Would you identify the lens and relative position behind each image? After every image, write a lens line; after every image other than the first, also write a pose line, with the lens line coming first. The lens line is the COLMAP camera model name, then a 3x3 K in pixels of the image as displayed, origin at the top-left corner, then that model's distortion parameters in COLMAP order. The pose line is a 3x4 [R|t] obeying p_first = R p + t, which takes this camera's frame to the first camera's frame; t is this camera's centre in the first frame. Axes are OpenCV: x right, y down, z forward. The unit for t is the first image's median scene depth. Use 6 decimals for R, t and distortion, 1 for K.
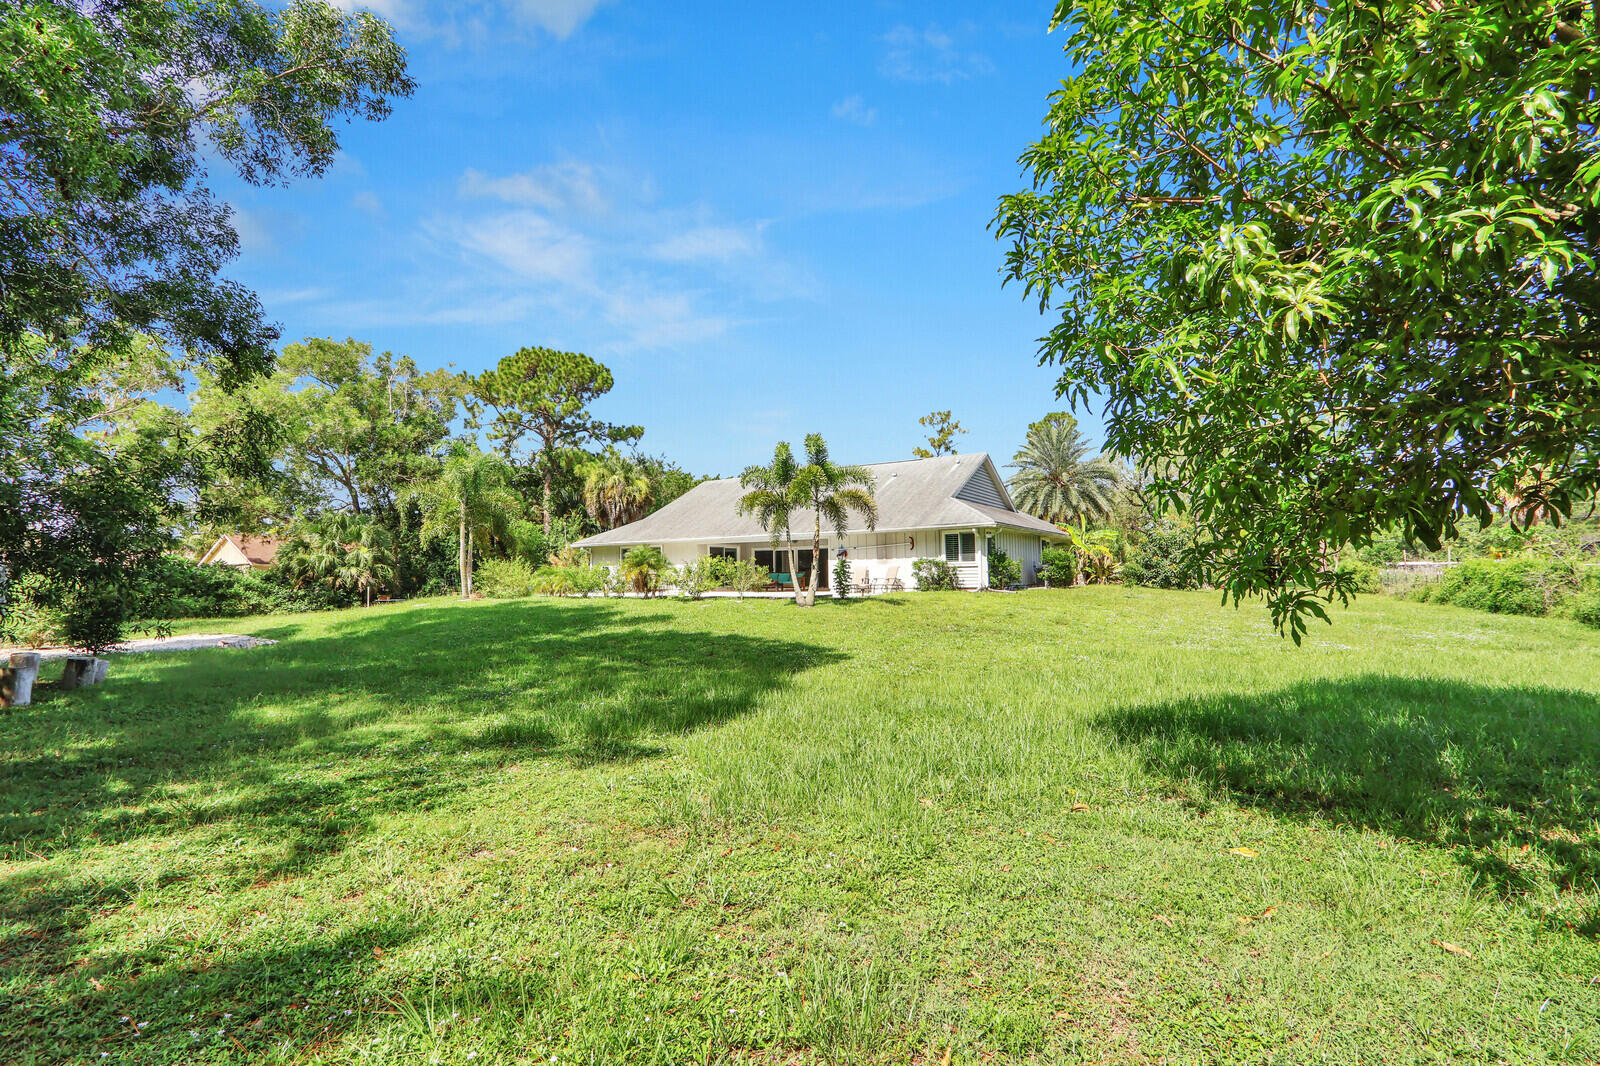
lens RADIAL K [[754.9, 0, 800.0], [0, 754.9, 533.0], [0, 0, 1]] dist [-0.002005, 0.000054]
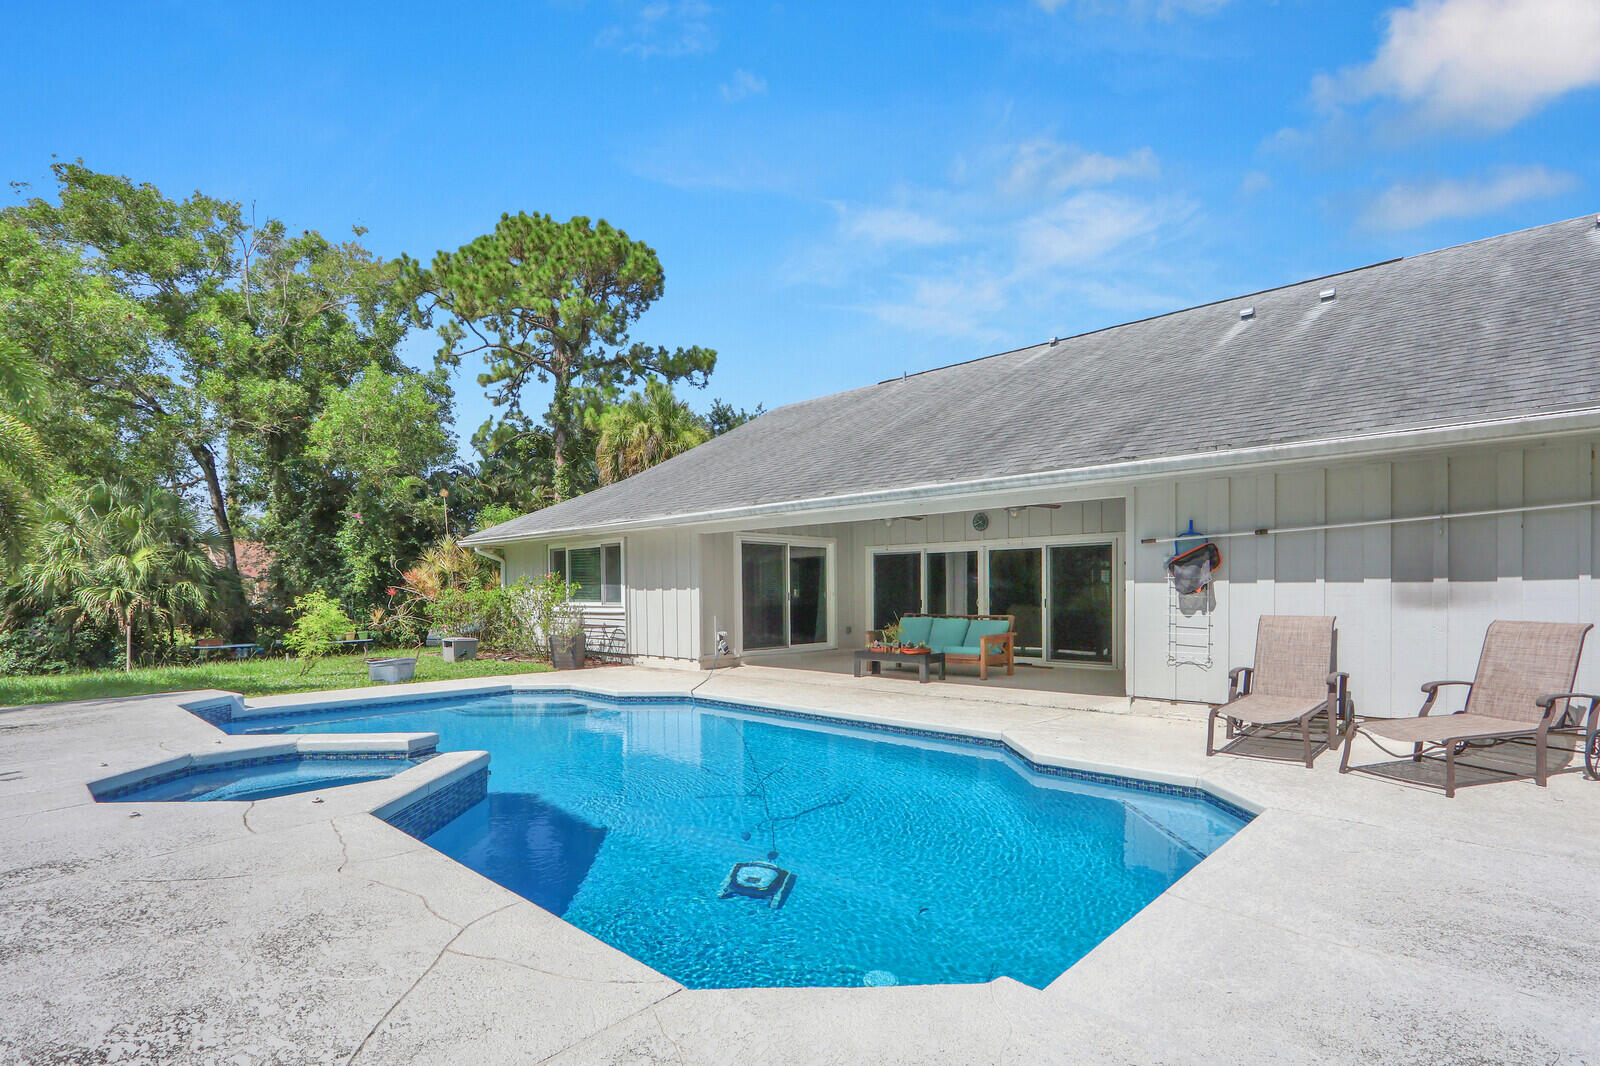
lens RADIAL K [[754.9, 0, 800.0], [0, 754.9, 533.0], [0, 0, 1]] dist [-0.002005, 0.000054]
pose [[0.972310, -0.006917, -0.233594, -0.006318], [0.001863, 0.999760, -0.021849, 0.015484], [0.233689, 0.020808, 0.972089, 0.456637]]
